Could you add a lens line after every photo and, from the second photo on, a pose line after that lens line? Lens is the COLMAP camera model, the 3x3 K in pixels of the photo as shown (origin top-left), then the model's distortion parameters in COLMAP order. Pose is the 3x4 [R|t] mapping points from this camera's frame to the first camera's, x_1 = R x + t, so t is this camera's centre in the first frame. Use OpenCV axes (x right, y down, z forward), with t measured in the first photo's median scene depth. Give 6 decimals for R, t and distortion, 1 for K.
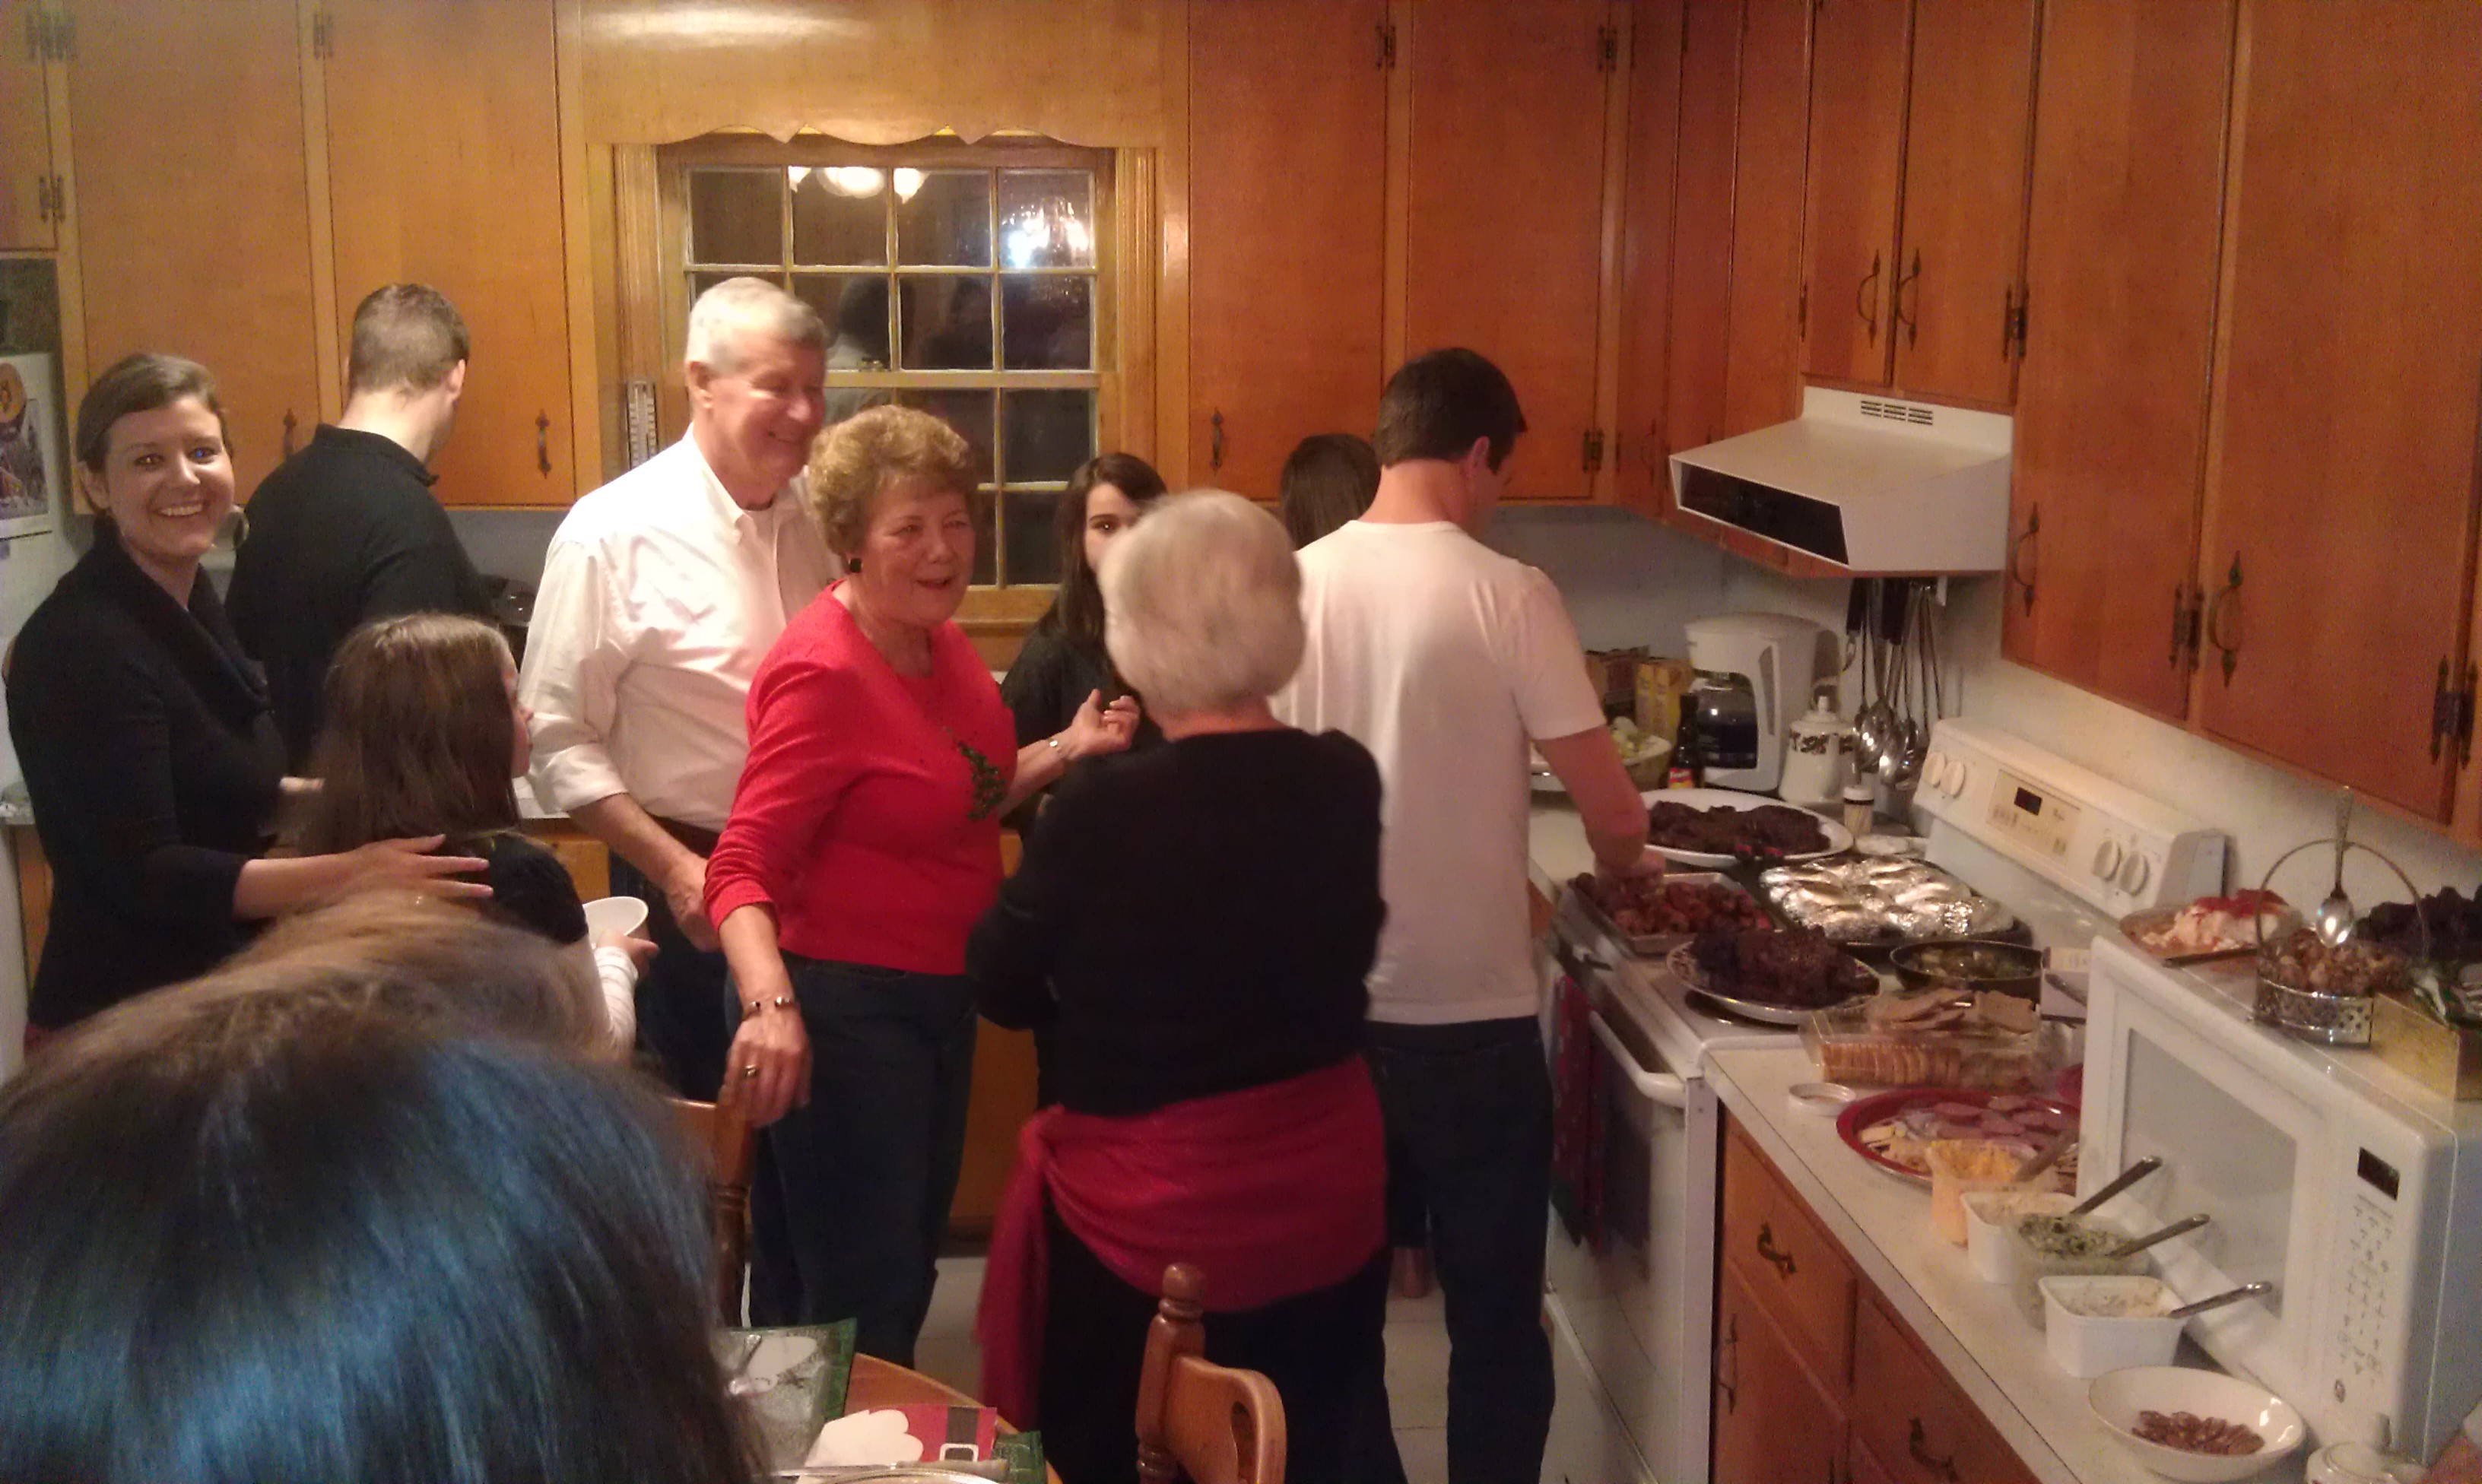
lens RADIAL K [[2499.3, 0, 1237.7], [0, 2499.3, 697.2], [0, 0, 1]] dist [0.129408, -0.433917]
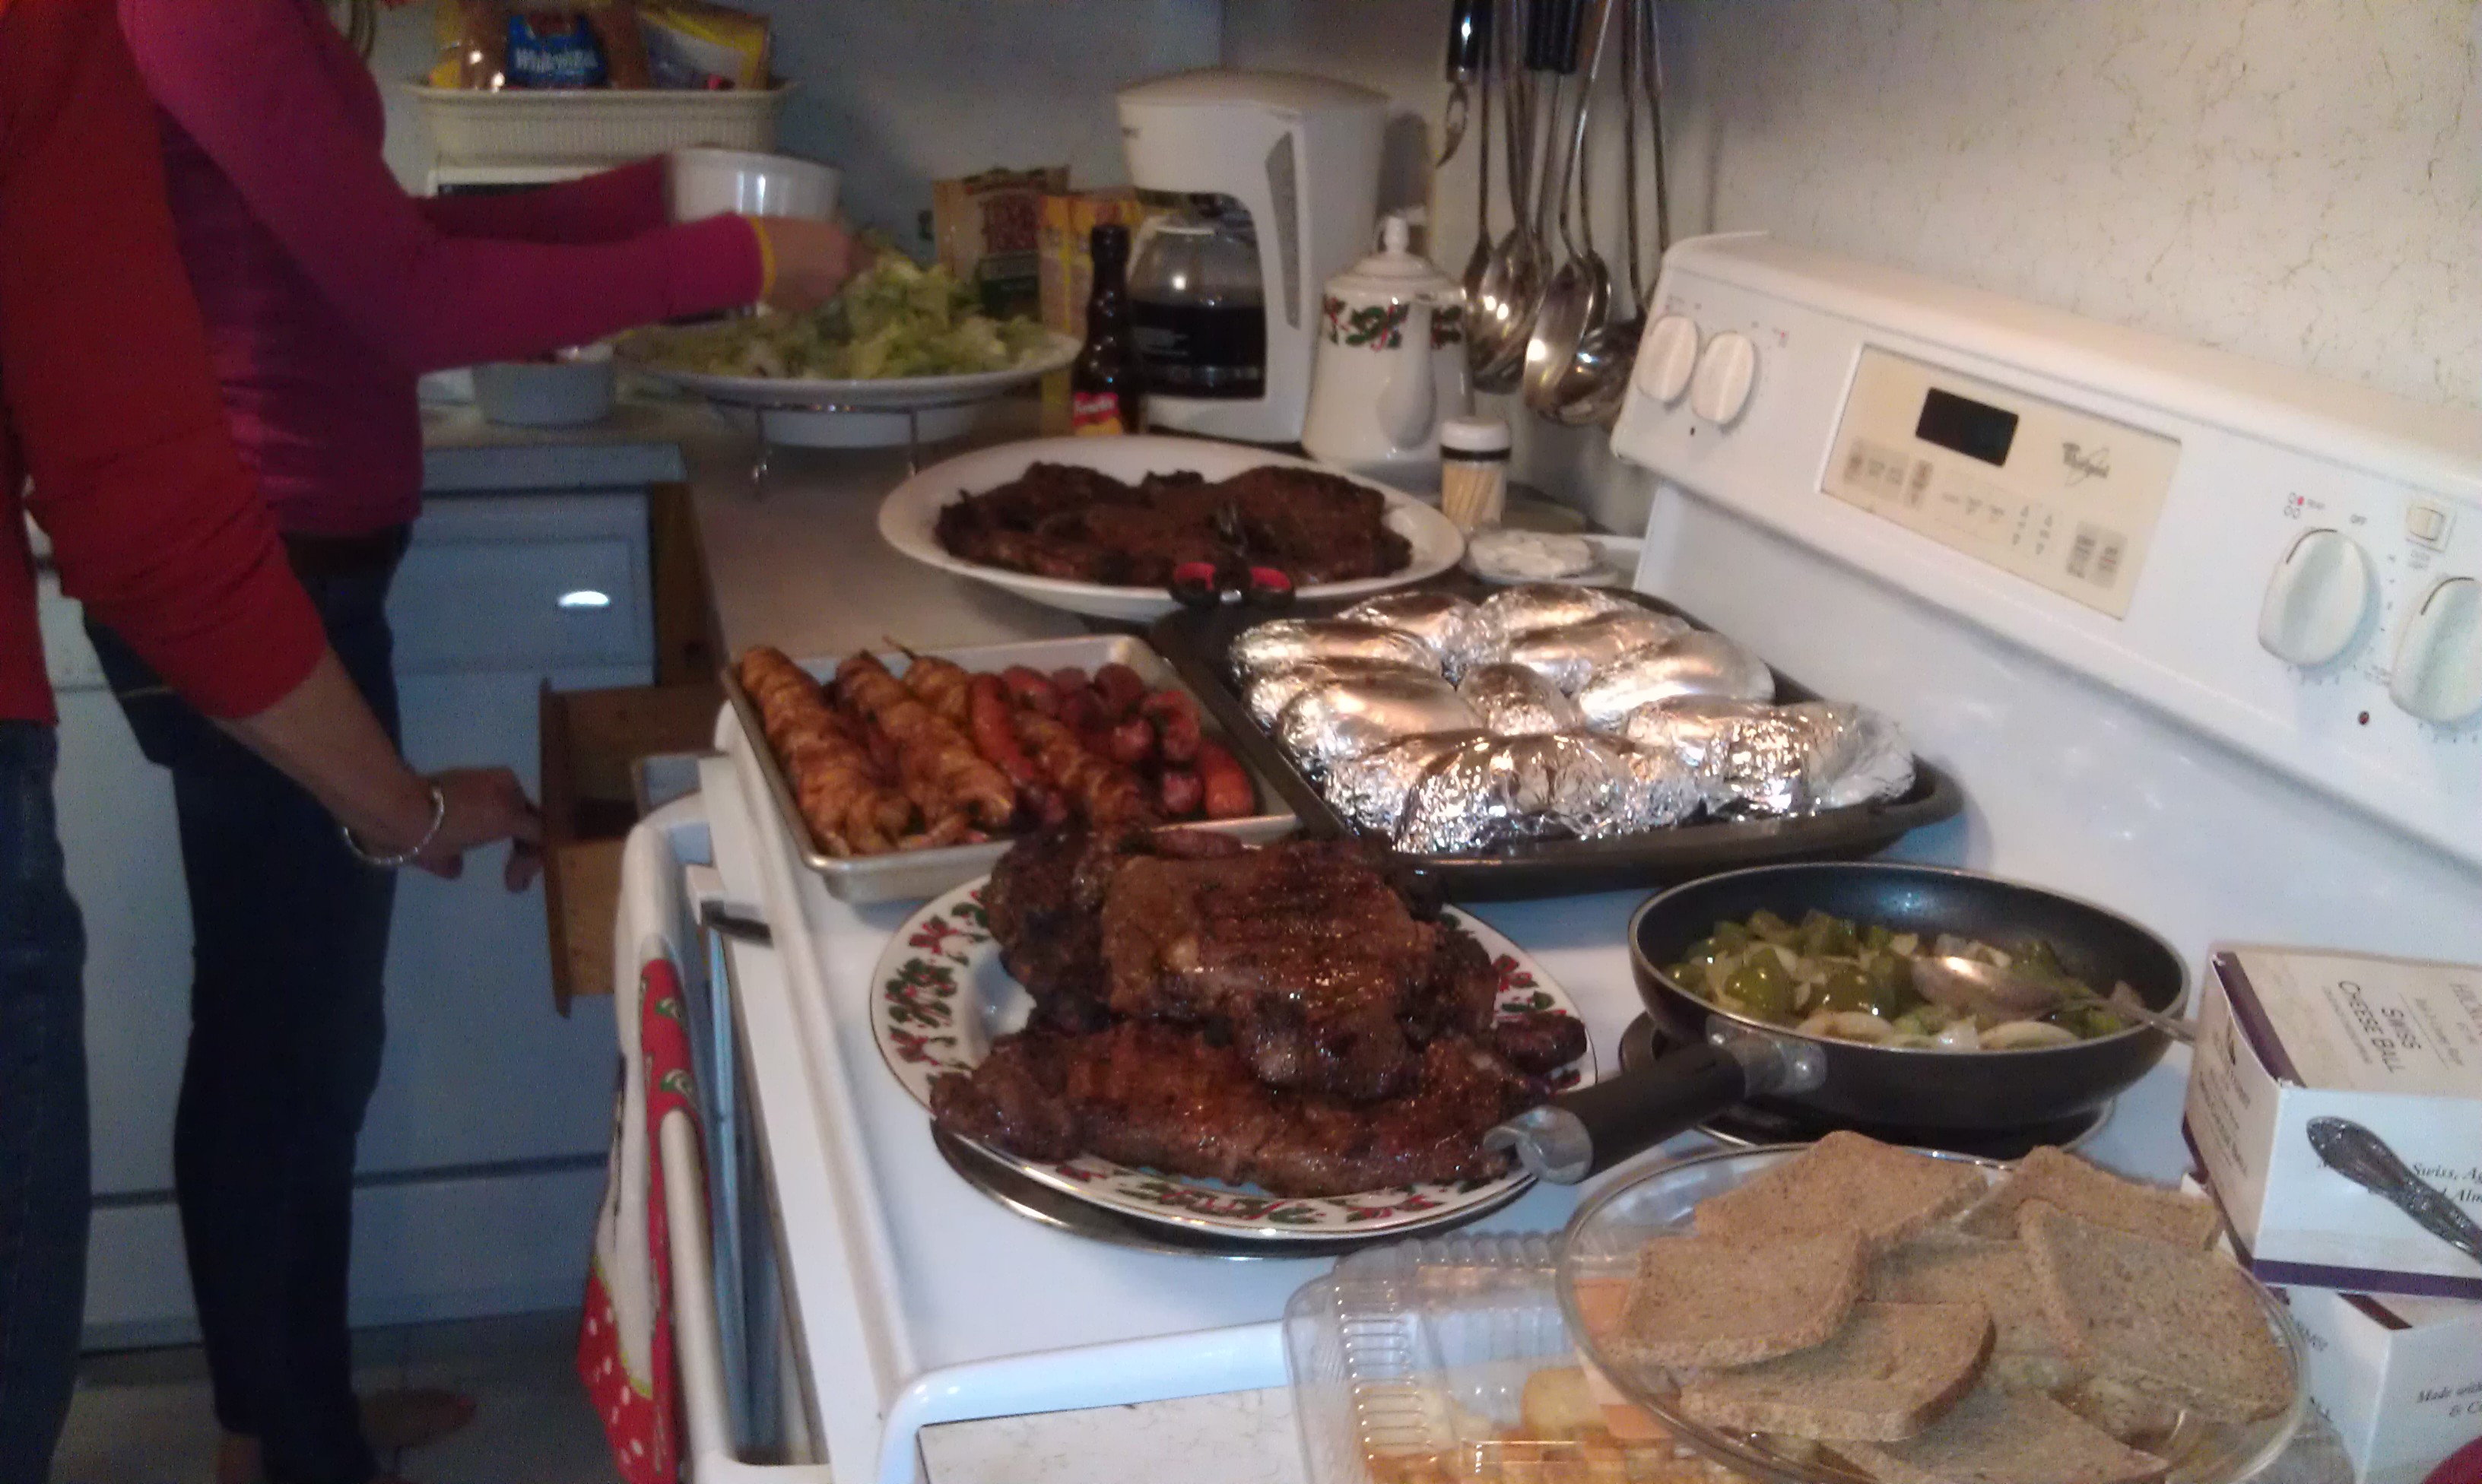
lens RADIAL K [[2499.3, 0, 1237.7], [0, 2499.3, 697.2], [0, 0, 1]] dist [0.129408, -0.433917]
pose [[0.986846, -0.026615, 0.159456, 0.147069], [0.007536, 0.992856, 0.119076, 0.033642], [-0.161486, -0.116308, 0.979997, 0.622980]]
